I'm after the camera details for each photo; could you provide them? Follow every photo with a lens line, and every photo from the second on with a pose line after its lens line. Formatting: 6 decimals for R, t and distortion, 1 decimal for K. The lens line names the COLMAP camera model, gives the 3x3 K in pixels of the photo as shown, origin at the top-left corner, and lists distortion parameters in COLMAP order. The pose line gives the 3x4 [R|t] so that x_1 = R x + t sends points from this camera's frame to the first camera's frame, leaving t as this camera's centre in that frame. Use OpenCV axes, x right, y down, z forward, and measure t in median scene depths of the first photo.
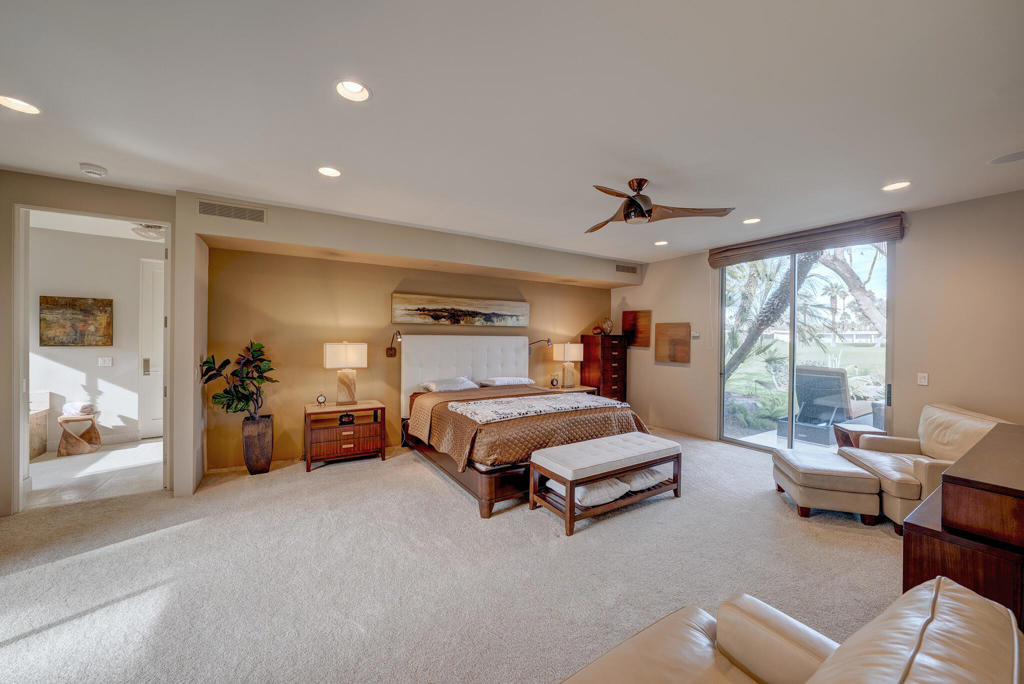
lens RADIAL K [[376.0, 0, 517.4], [0, 376.0, 339.8], [0, 0, 1]] dist [-0.012089, -0.000057]
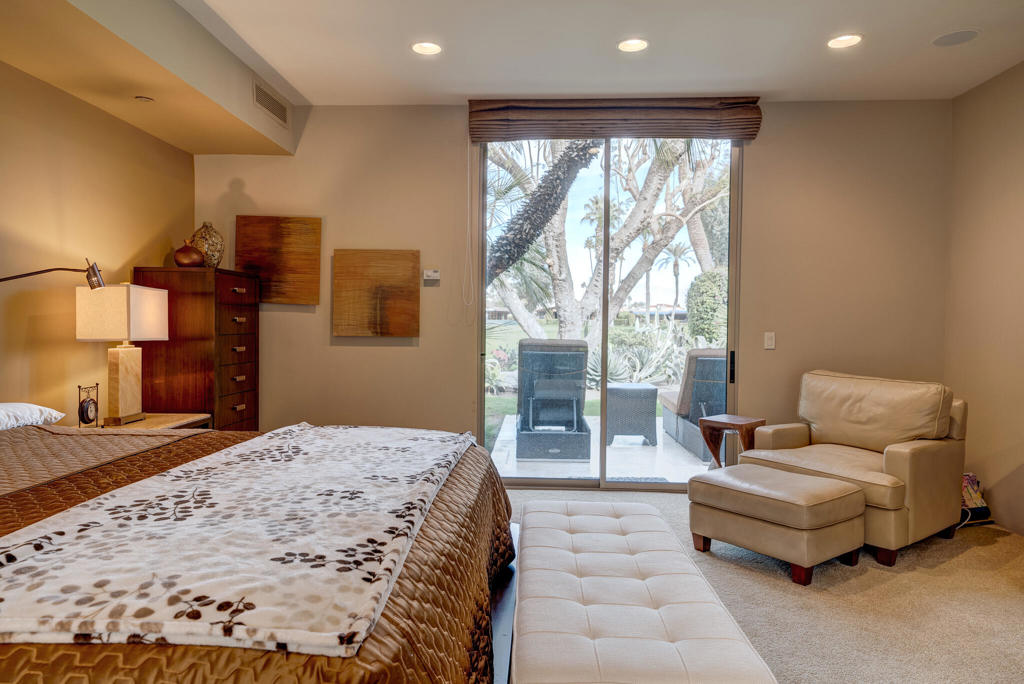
lens RADIAL K [[662.6, 0, 512.4], [0, 662.6, 339.2], [0, 0, 1]] dist [0.014339, 0.002834]
pose [[0.570102, -0.023291, 0.821244, -0.159539], [0.001478, 0.999626, 0.027325, 0.043110], [-0.821573, -0.014364, 0.569923, 0.433380]]
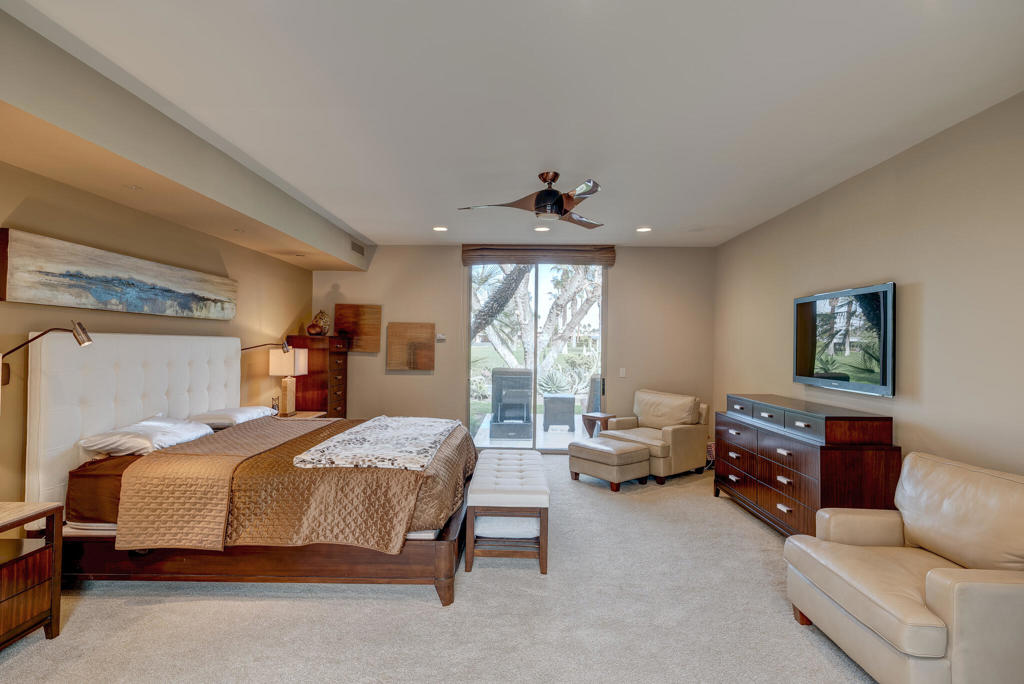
lens RADIAL K [[506.9, 0, 512.9], [0, 506.9, 337.7], [0, 0, 1]] dist [0.002261, 0.000211]
pose [[0.550100, 0.008942, 0.835051, -0.422760], [-0.001022, 0.999949, -0.010035, -0.001059], [-0.835098, 0.004667, 0.550081, 0.206189]]
